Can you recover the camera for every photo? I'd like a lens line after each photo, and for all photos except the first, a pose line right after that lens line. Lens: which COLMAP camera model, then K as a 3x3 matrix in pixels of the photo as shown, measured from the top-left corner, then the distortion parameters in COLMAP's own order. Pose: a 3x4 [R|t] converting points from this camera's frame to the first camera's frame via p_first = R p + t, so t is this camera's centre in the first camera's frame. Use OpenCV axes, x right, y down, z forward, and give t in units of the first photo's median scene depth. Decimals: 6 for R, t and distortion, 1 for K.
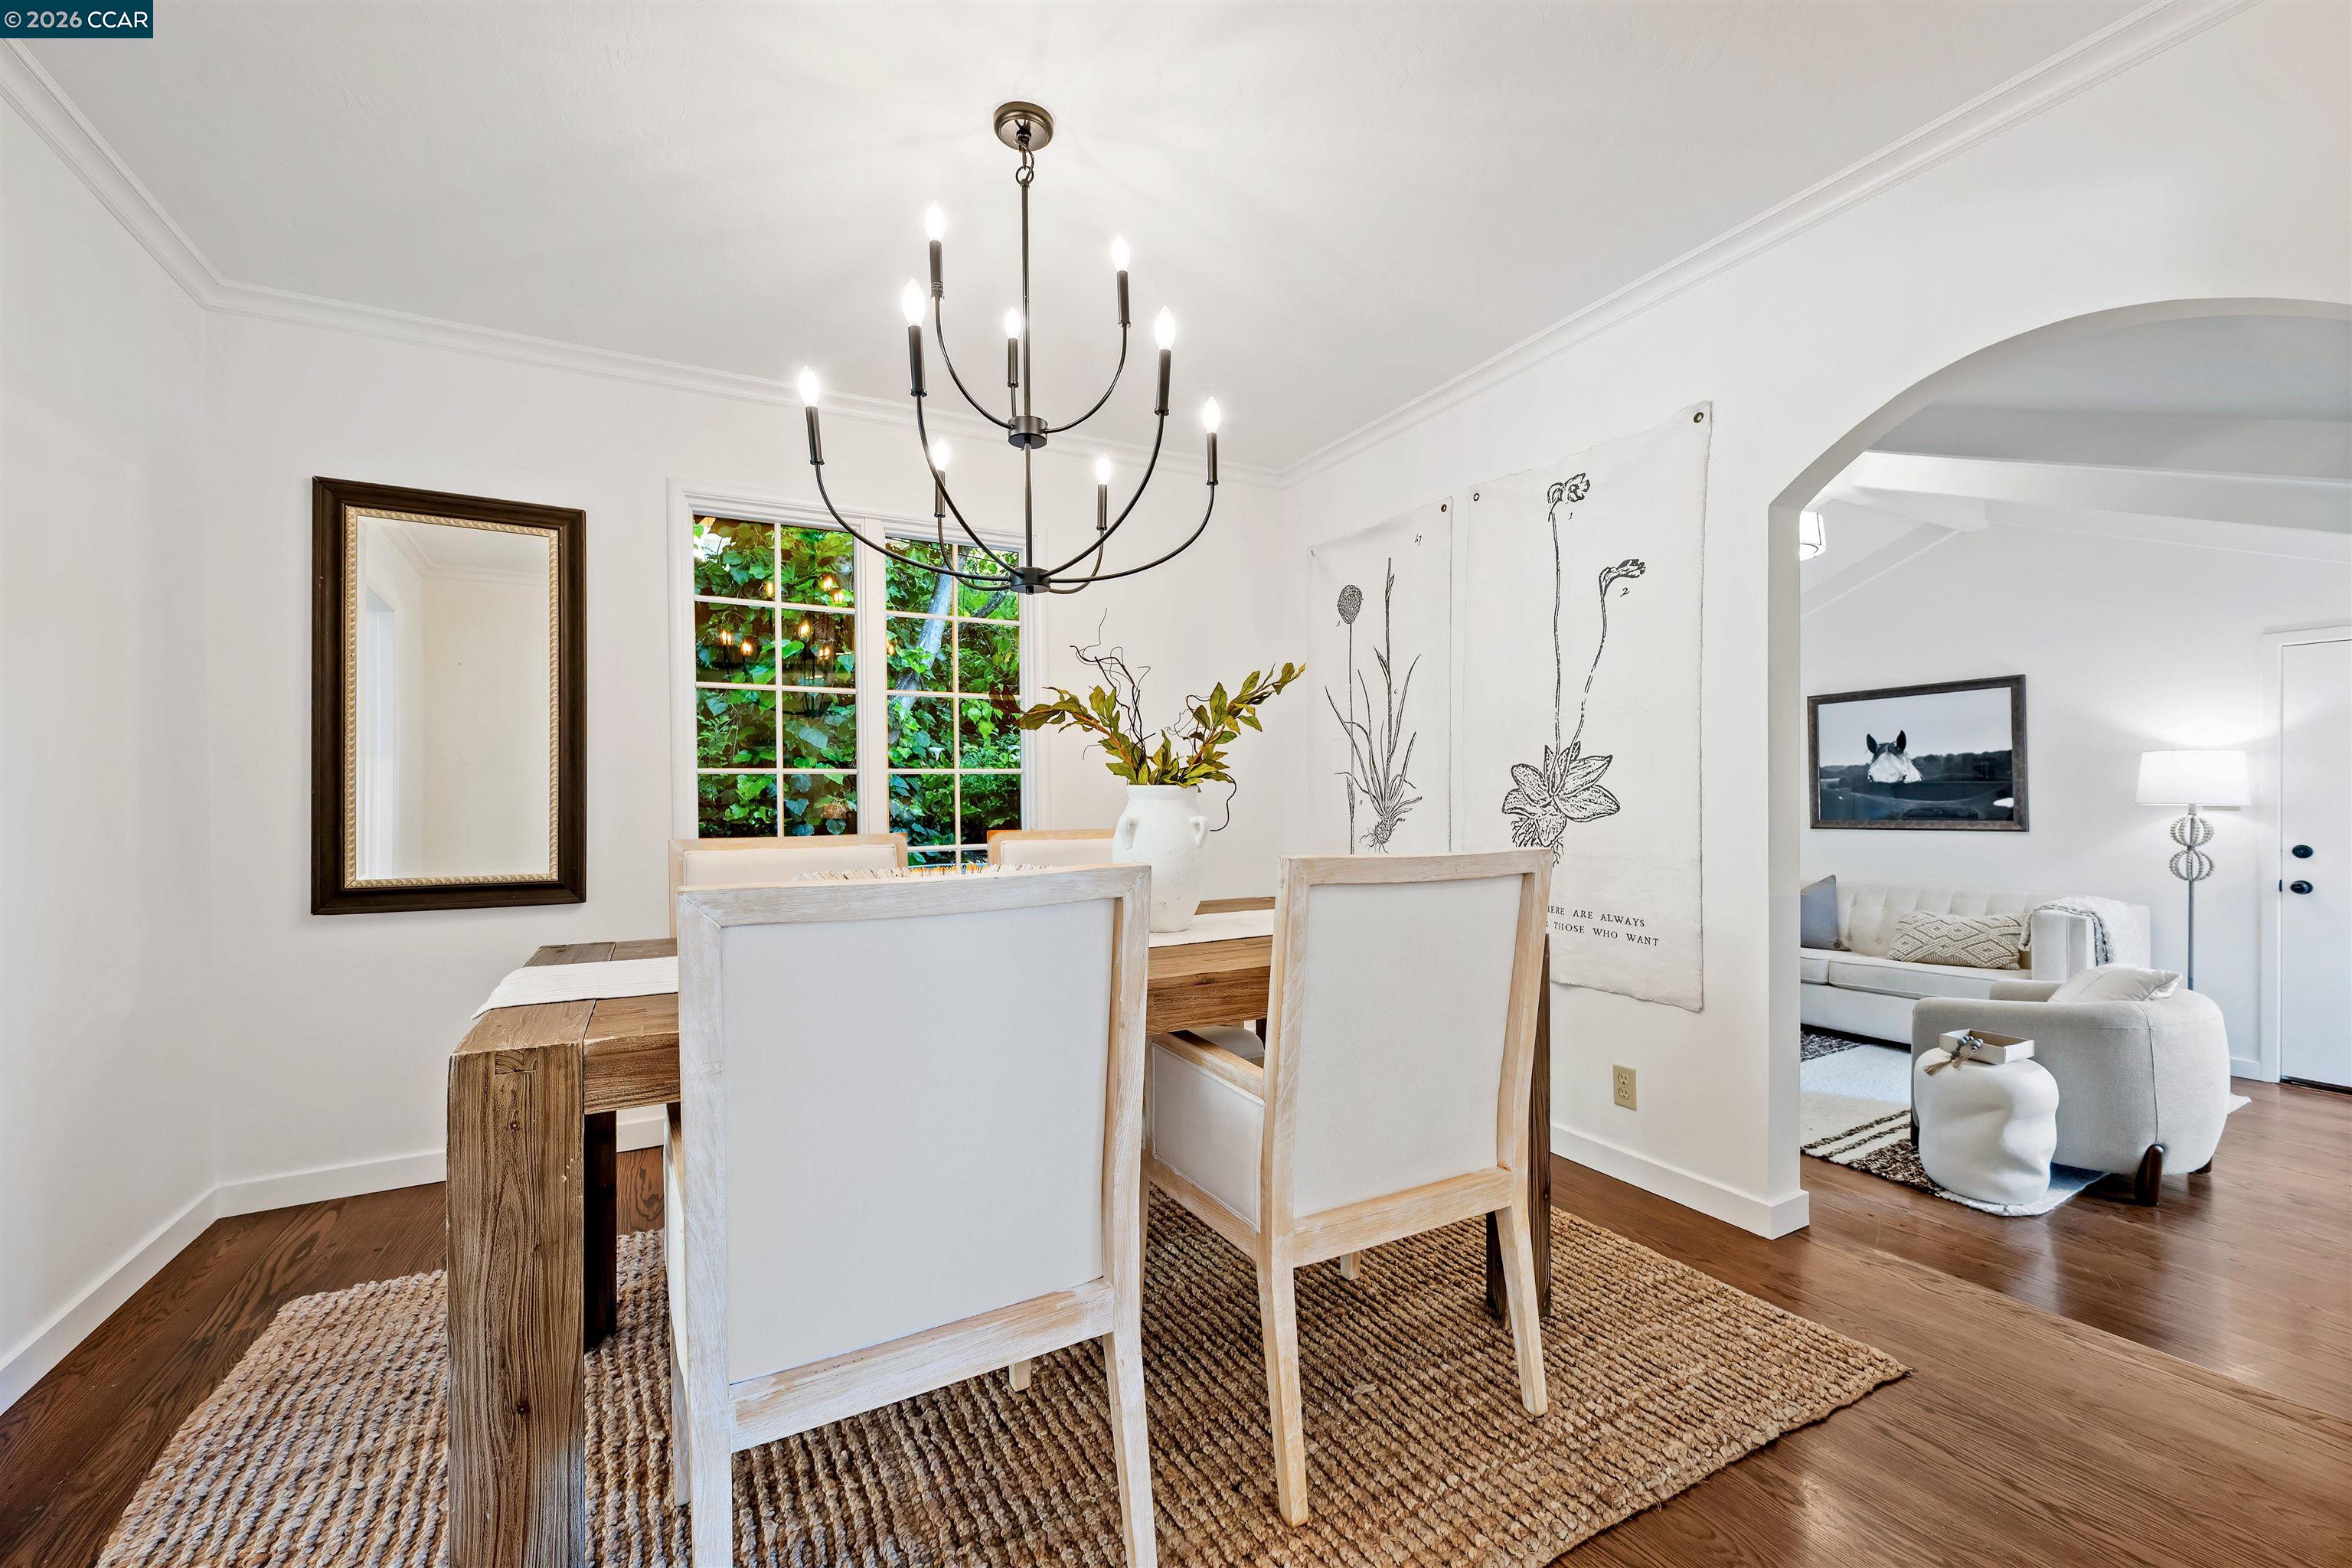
lens RADIAL K [[948.0, 0, 1181.0], [0, 948.0, 804.8], [0, 0, 1]] dist [-0.000412, -0.000530]
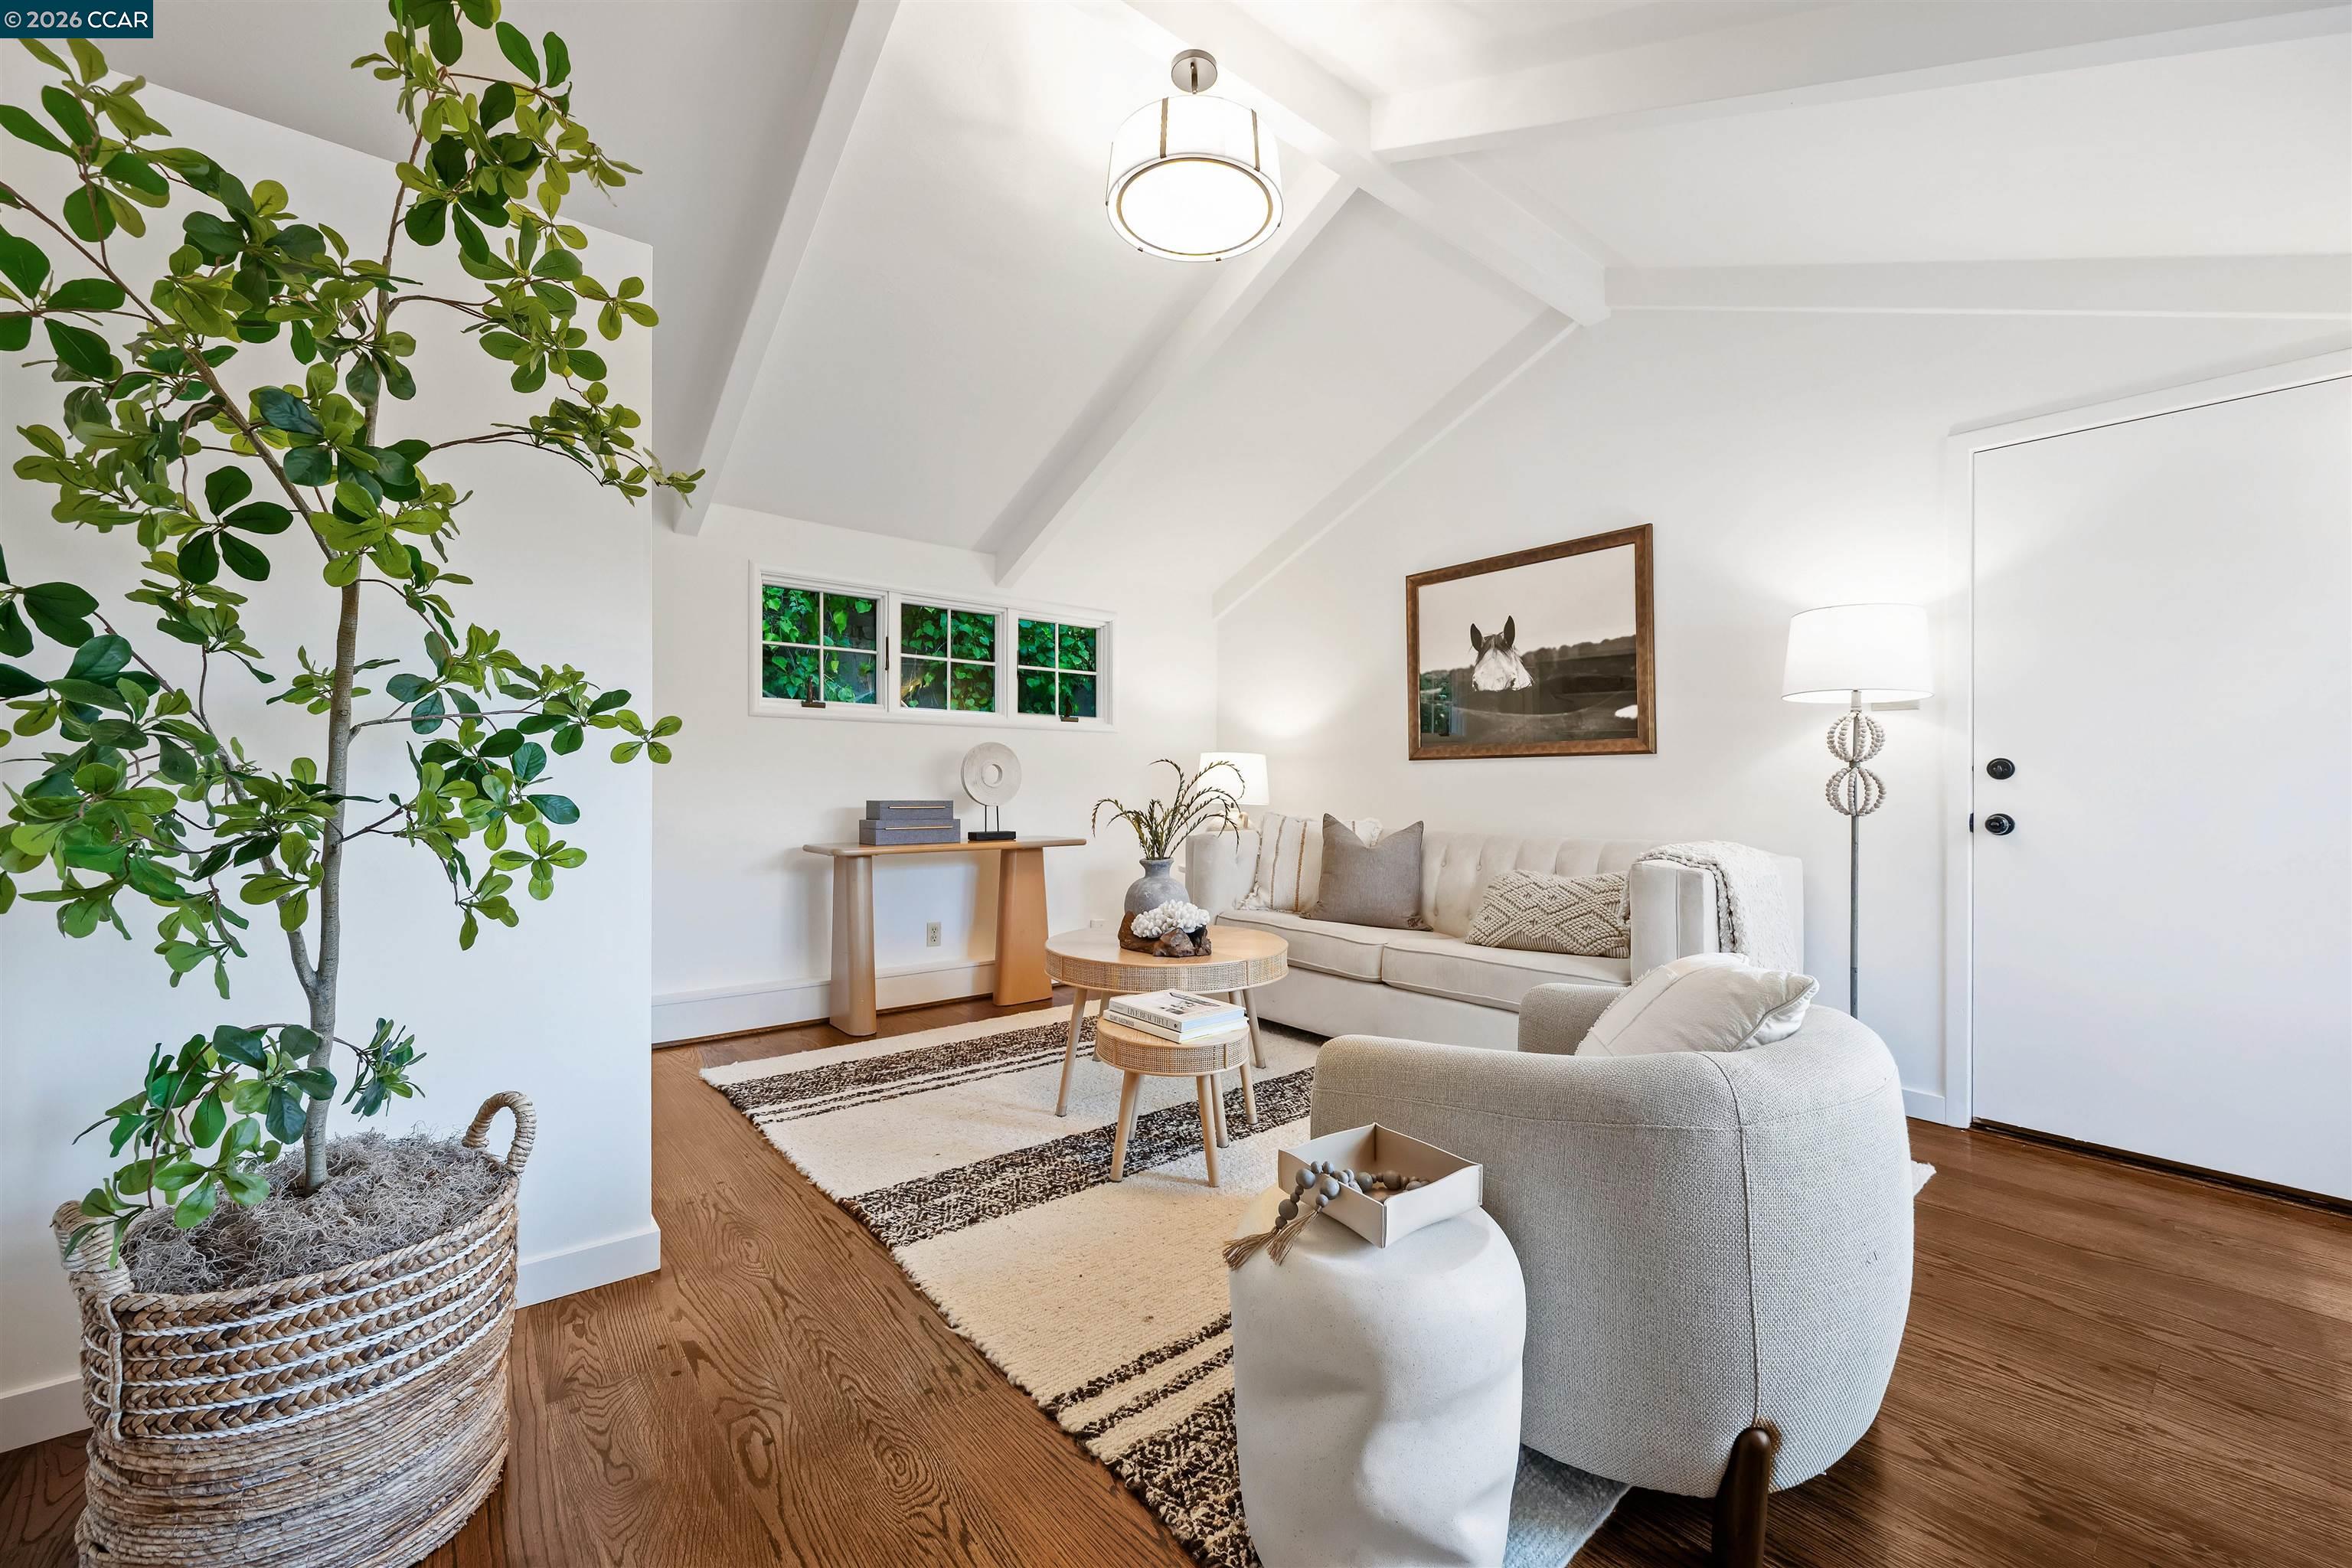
lens RADIAL K [[948.0, 0, 1172.1], [0, 948.0, 772.6], [0, 0, 1]] dist [-0.000412, -0.000530]
pose [[0.983147, 0.018215, 0.181910, 0.424566], [-0.015248, 0.999727, -0.017698, 0.059509], [-0.182182, 0.014626, 0.983156, 0.388097]]
